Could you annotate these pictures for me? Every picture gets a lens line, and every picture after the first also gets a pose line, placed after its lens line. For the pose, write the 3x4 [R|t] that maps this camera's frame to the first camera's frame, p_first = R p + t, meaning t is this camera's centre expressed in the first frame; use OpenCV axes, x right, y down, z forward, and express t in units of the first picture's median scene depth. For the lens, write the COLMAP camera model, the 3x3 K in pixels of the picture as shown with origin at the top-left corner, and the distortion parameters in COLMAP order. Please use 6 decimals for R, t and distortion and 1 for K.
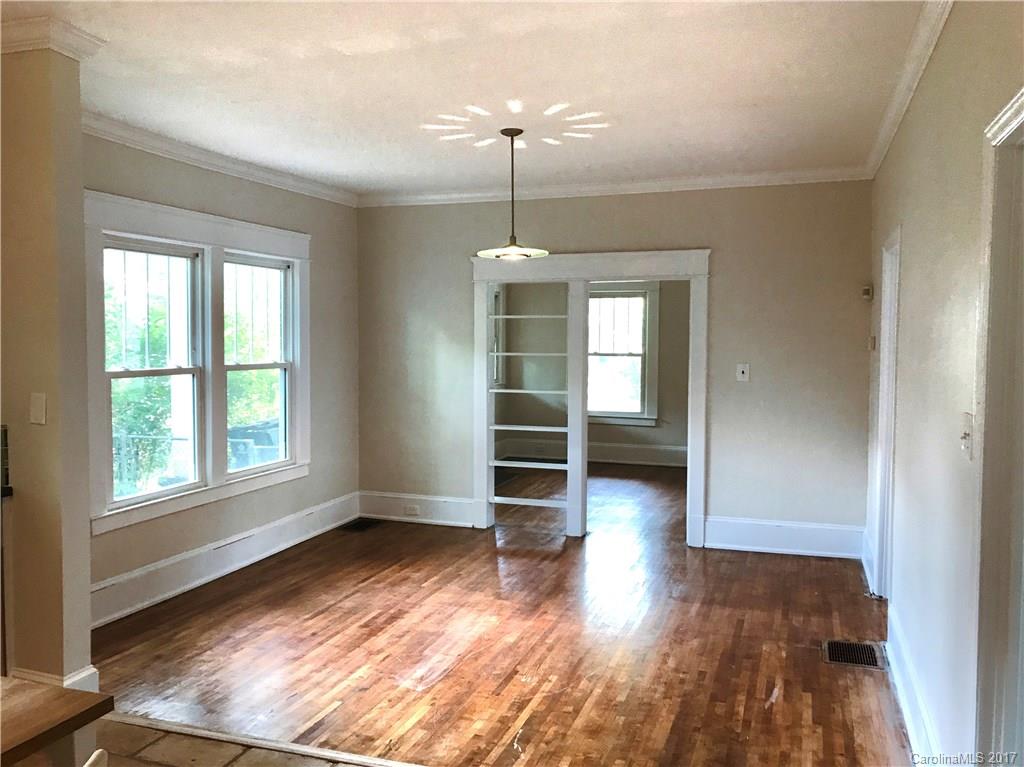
lens RADIAL K [[835.8, 0, 507.2], [0, 835.8, 378.5], [0, 0, 1]] dist [0.013428, 0.003415]
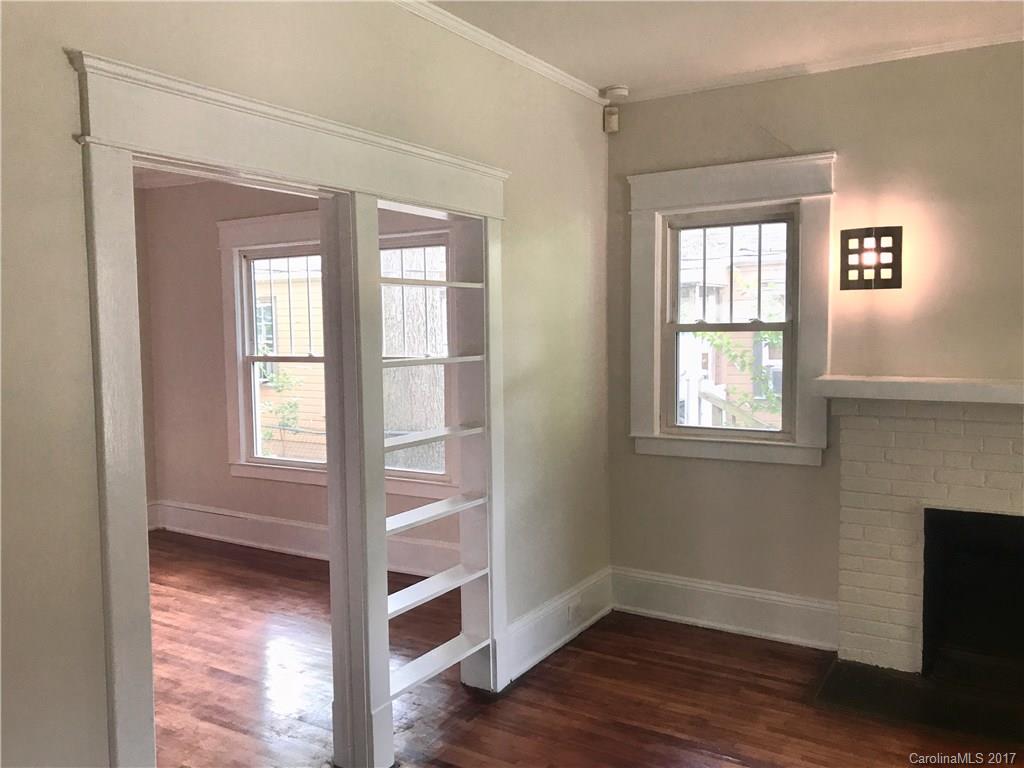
lens RADIAL K [[842.4, 0, 512.0], [0, 842.4, 384.0], [0, 0, 1]] dist [0.007583, -0.006047]
pose [[-0.203791, 0.068675, -0.976603, 0.553190], [-0.033348, 0.996471, 0.077031, -0.061381], [0.978446, 0.048266, -0.200781, 1.266695]]
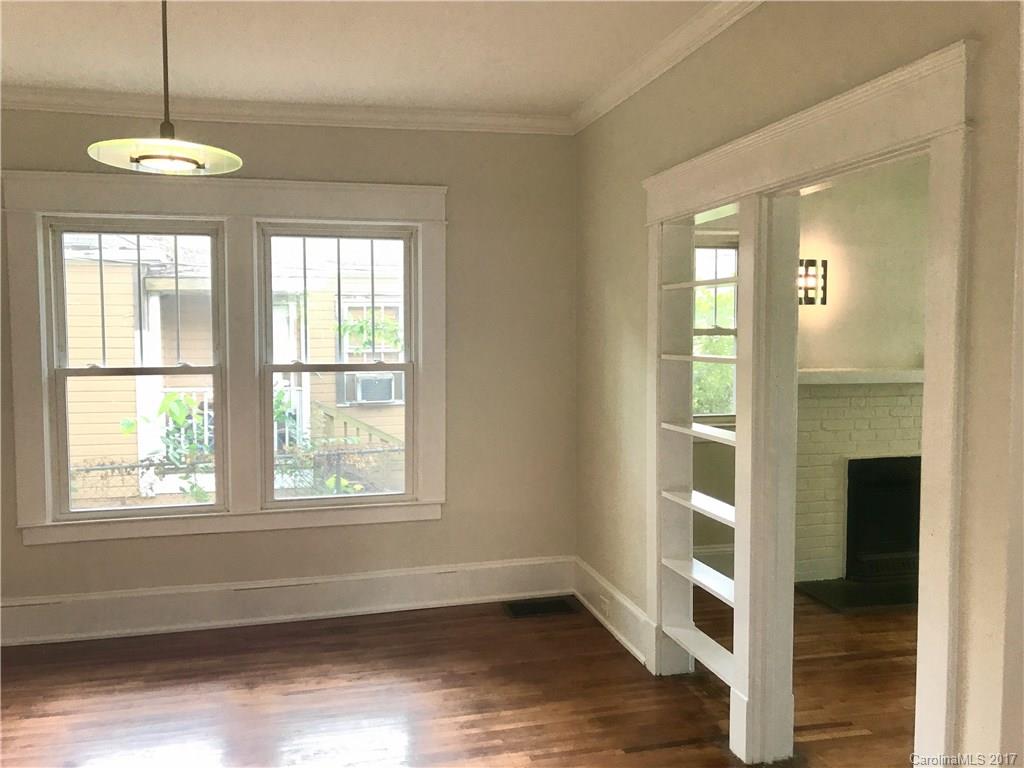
lens RADIAL K [[835.8, 0, 507.2], [0, 835.8, 379.0], [0, 0, 1]] dist [0.013428, 0.003415]
pose [[0.553704, 0.040732, -0.831717, 0.424811], [-0.034100, 0.999074, 0.026227, -0.029426], [0.832015, 0.013840, 0.554580, 0.689247]]
